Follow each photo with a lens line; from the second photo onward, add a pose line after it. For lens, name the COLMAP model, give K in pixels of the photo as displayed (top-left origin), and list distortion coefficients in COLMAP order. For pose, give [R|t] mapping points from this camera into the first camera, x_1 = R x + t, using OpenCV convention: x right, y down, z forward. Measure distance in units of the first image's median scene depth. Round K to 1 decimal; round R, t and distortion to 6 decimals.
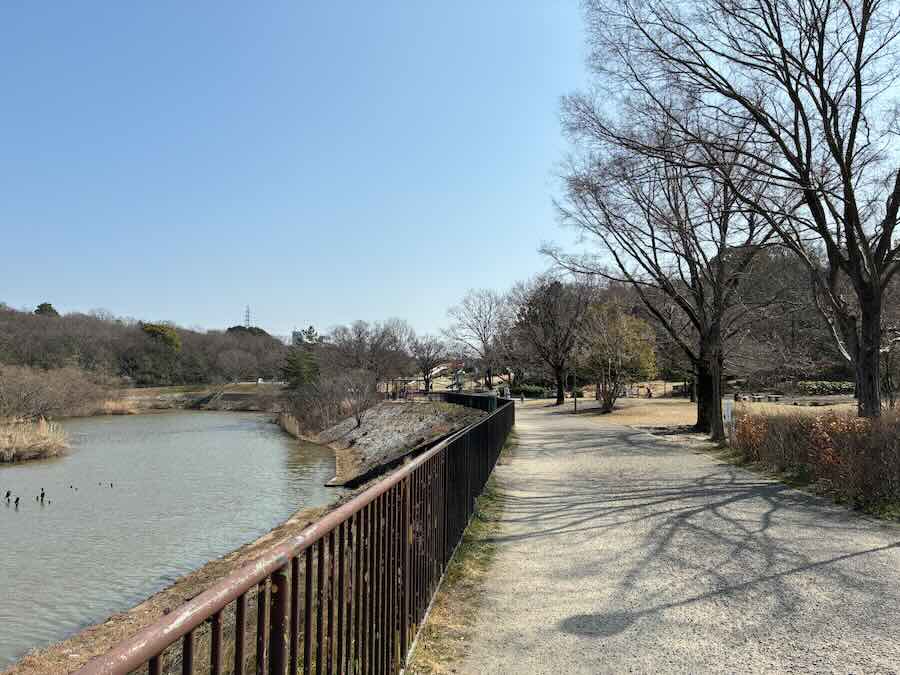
lens RADIAL K [[667.0, 0, 461.5], [0, 667.0, 342.9], [0, 0, 1]] dist [0.001280, -0.000795]
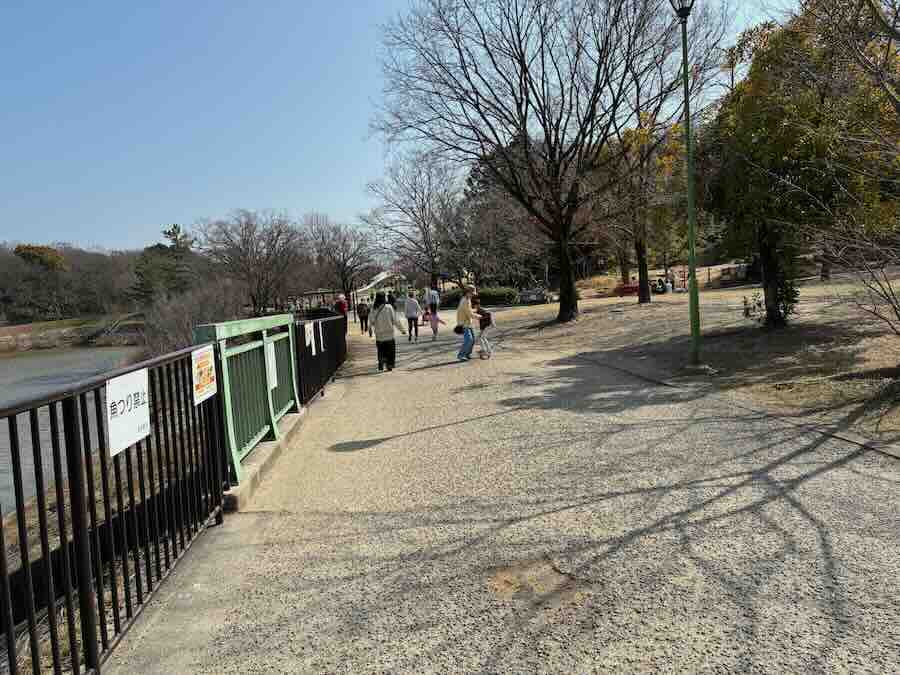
lens RADIAL K [[667.0, 0, 461.5], [0, 667.0, 342.9], [0, 0, 1]] dist [0.001280, -0.000795]
pose [[0.996016, -0.072055, 0.052547, 0.020241], [0.064254, 0.988423, 0.137446, 0.016108], [-0.061843, -0.133522, 0.989114, 0.206005]]
